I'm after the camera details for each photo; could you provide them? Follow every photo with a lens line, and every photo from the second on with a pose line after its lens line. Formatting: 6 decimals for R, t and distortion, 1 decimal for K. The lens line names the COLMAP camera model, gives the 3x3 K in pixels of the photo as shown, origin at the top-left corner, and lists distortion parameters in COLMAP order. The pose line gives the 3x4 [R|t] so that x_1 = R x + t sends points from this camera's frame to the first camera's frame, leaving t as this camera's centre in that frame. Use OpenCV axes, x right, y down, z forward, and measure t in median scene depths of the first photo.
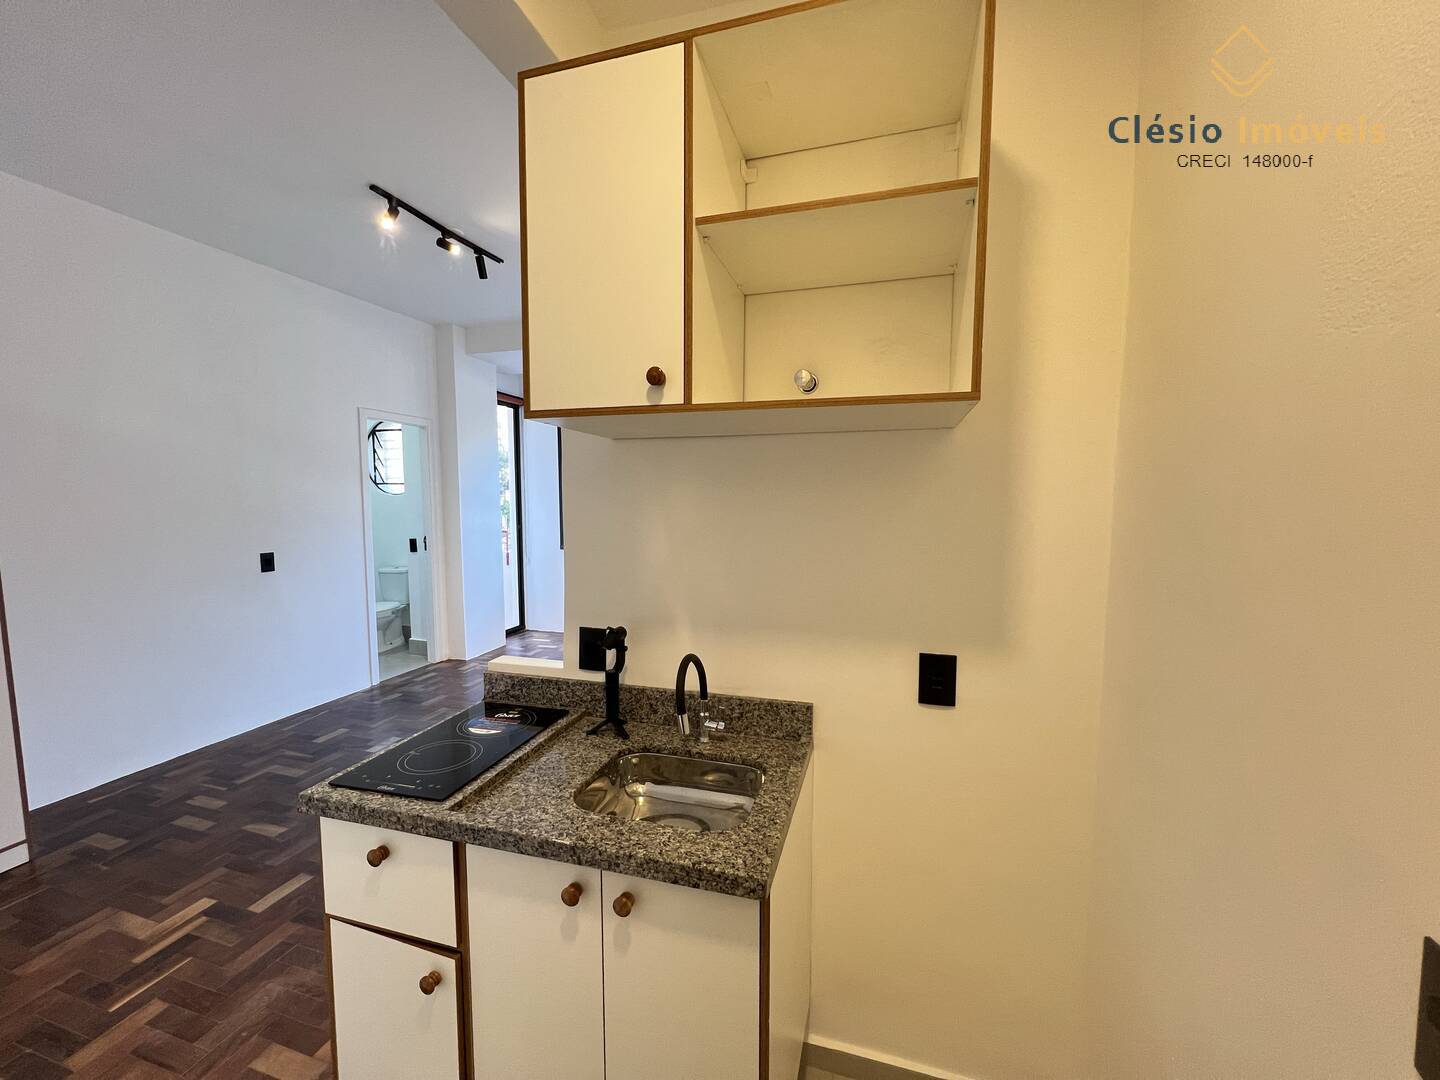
lens RADIAL K [[573.1, 0, 720.9], [0, 573.1, 543.1], [0, 0, 1]] dist [-0.001047, 0.000135]
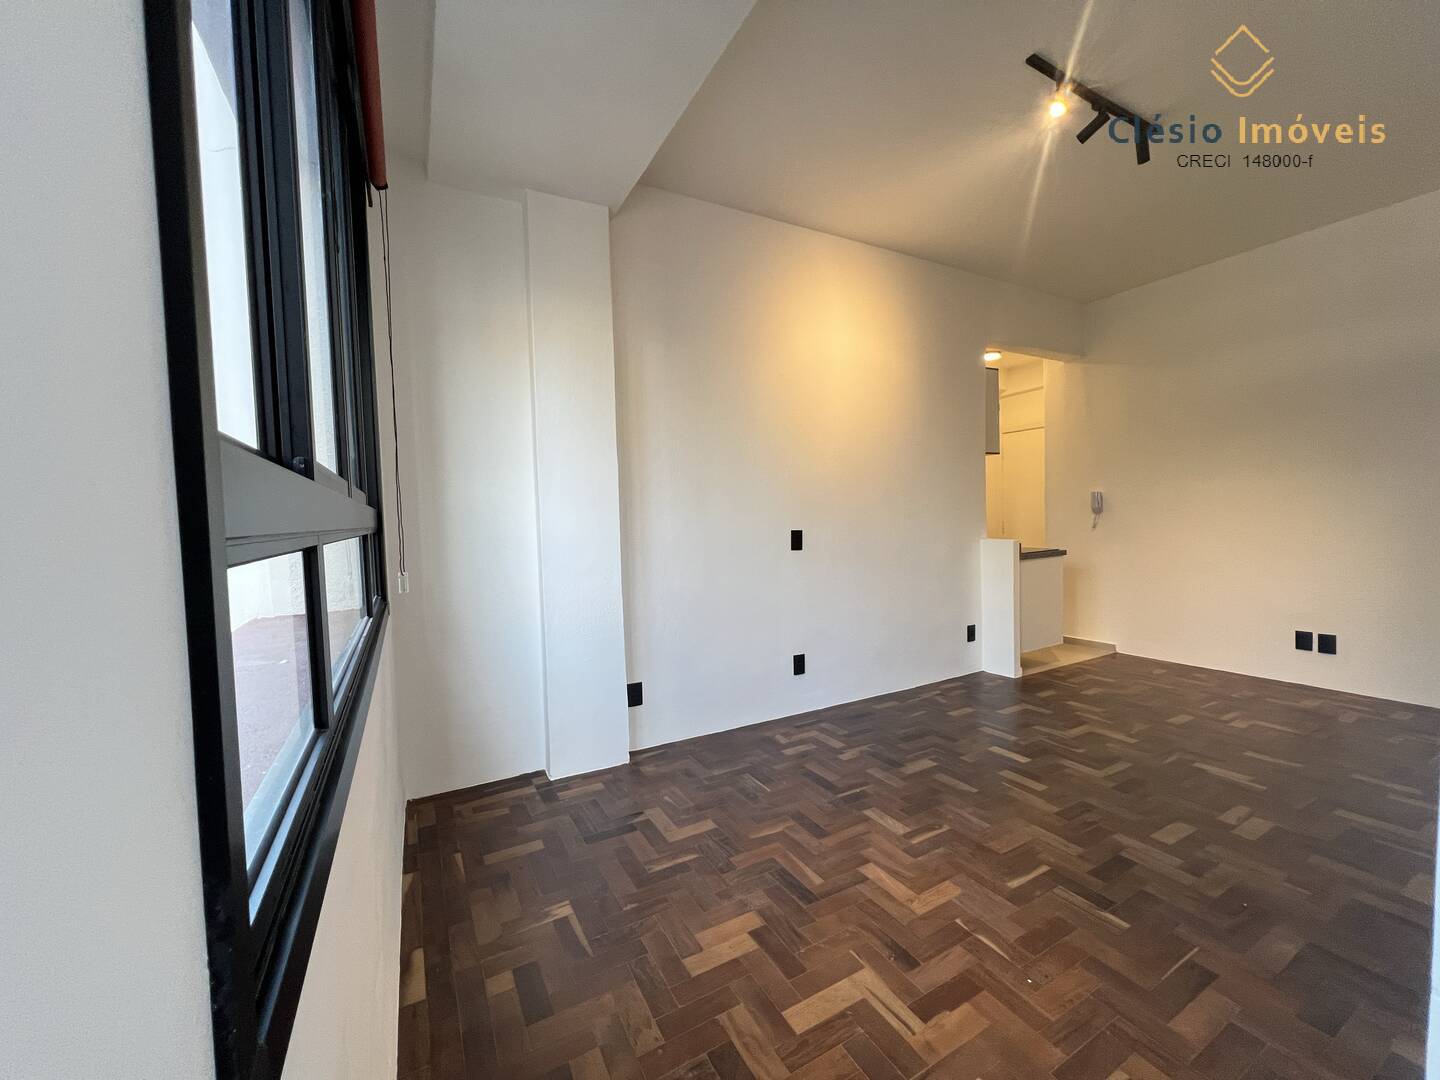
lens RADIAL K [[573.1, 0, 720.9], [0, 573.1, 543.1], [0, 0, 1]] dist [-0.001047, 0.000135]
pose [[-0.710854, -0.015780, 0.703163, -1.316625], [0.086963, 0.990105, 0.110133, -0.164778], [-0.697943, 0.139438, -0.702447, 3.899409]]
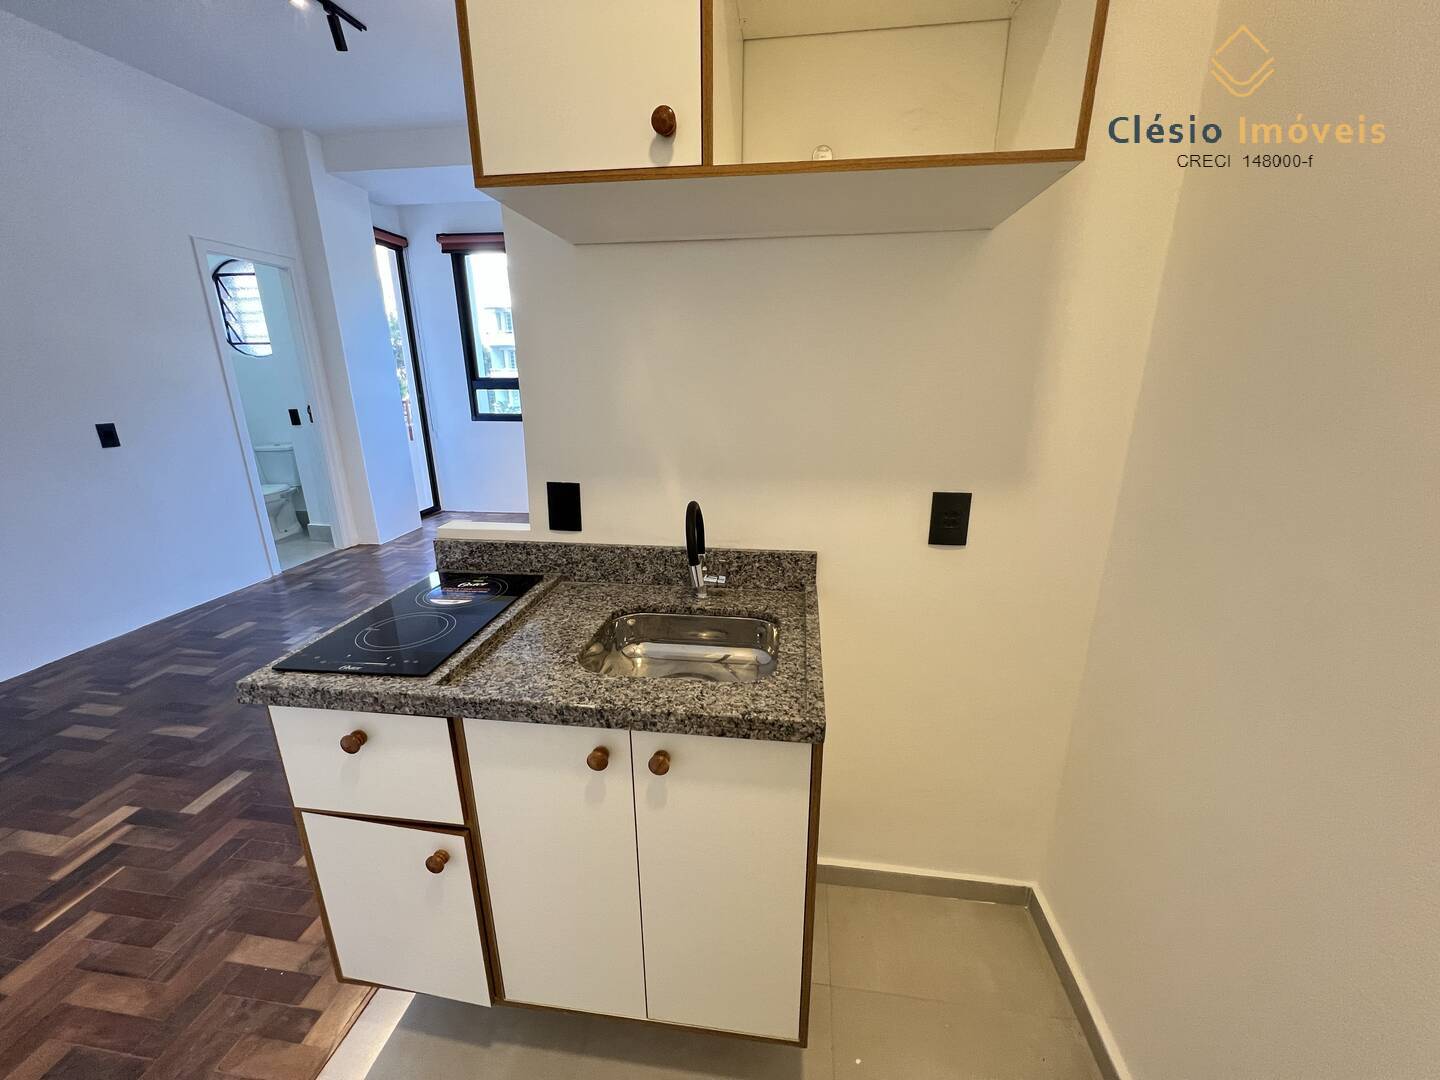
lens RADIAL K [[573.1, 0, 720.9], [0, 573.1, 543.1], [0, 0, 1]] dist [-0.001047, 0.000135]
pose [[0.988598, -0.047156, 0.143006, -0.118614], [0.016234, 0.977542, 0.210114, 0.060887], [-0.149703, -0.205396, 0.967162, 0.108325]]
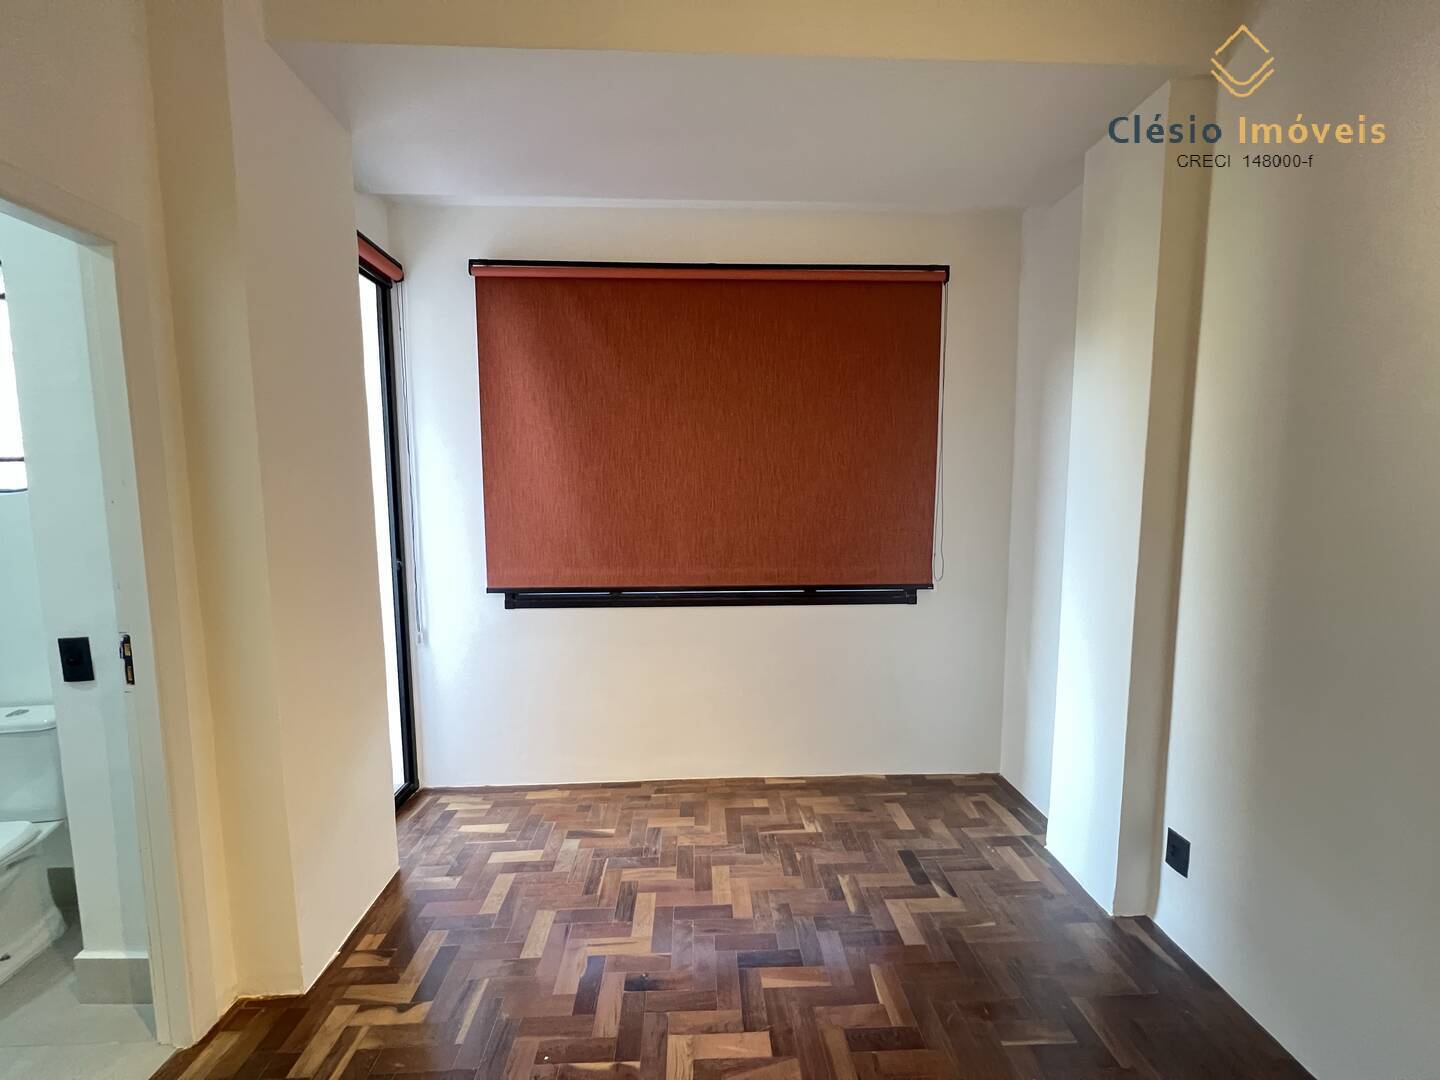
lens RADIAL K [[573.1, 0, 720.9], [0, 573.1, 543.1], [0, 0, 1]] dist [-0.001047, 0.000135]
pose [[0.944712, -0.035650, 0.325956, -1.034136], [0.032153, 0.999353, 0.016109, -0.170353], [-0.326320, -0.004738, 0.945248, 2.000788]]
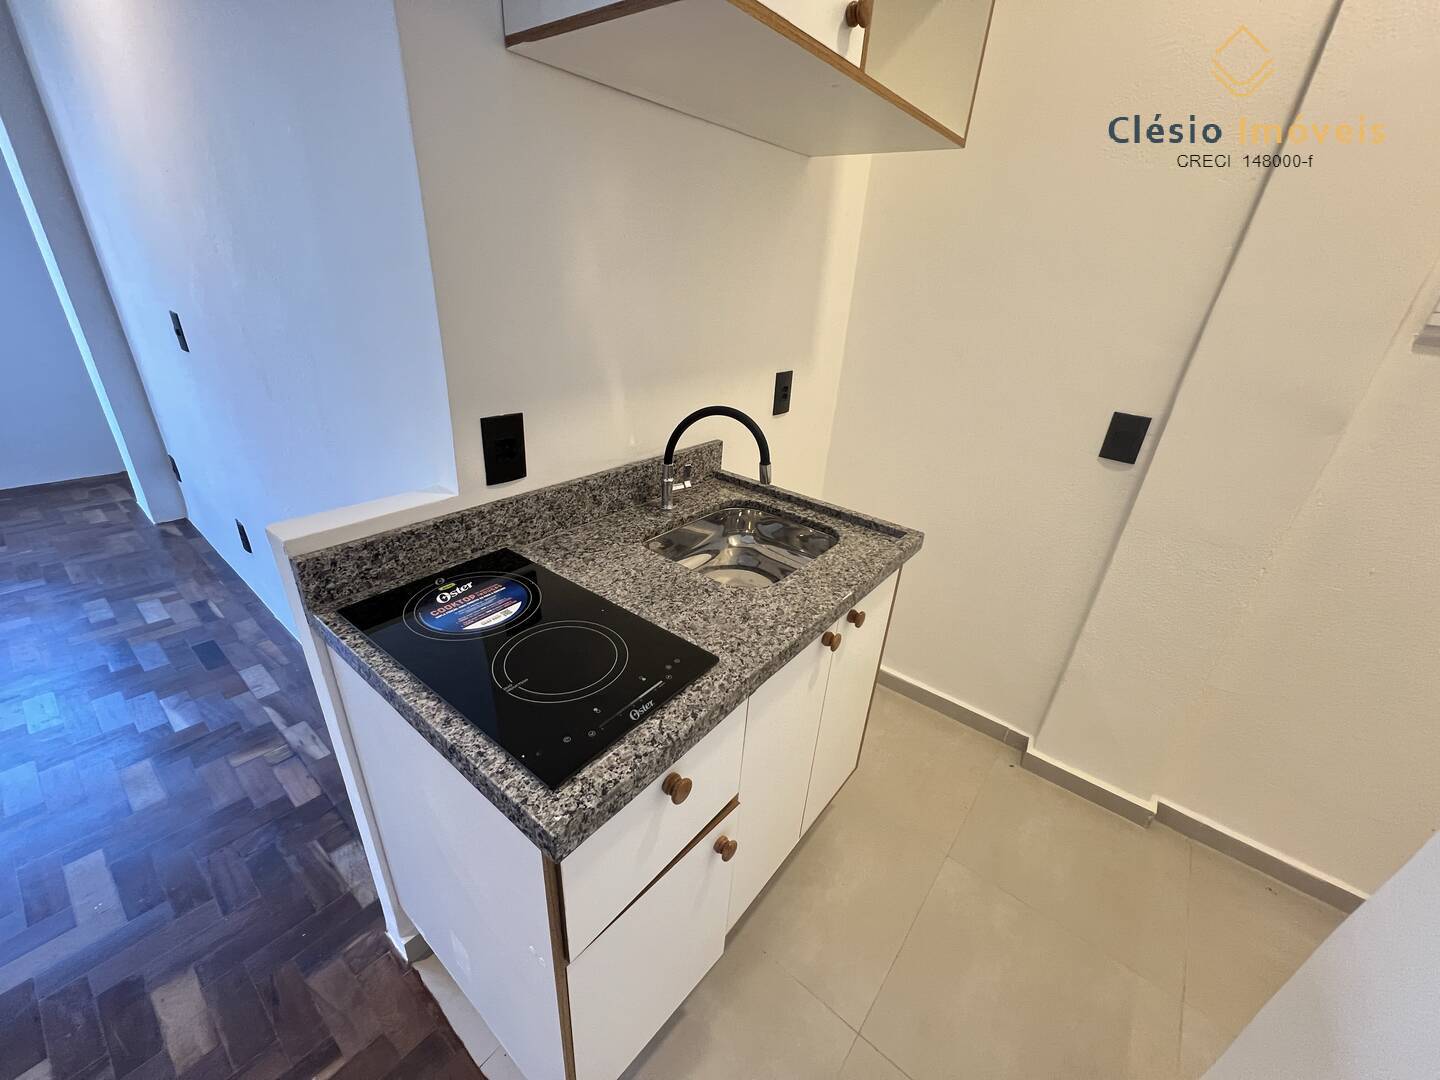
lens RADIAL K [[573.1, 0, 720.9], [0, 573.1, 543.1], [0, 0, 1]] dist [-0.001047, 0.000135]
pose [[0.376206, -0.379993, 0.845029, -0.734860], [0.010204, 0.913674, 0.406319, 0.024367], [-0.926480, -0.144238, 0.347607, 0.556047]]
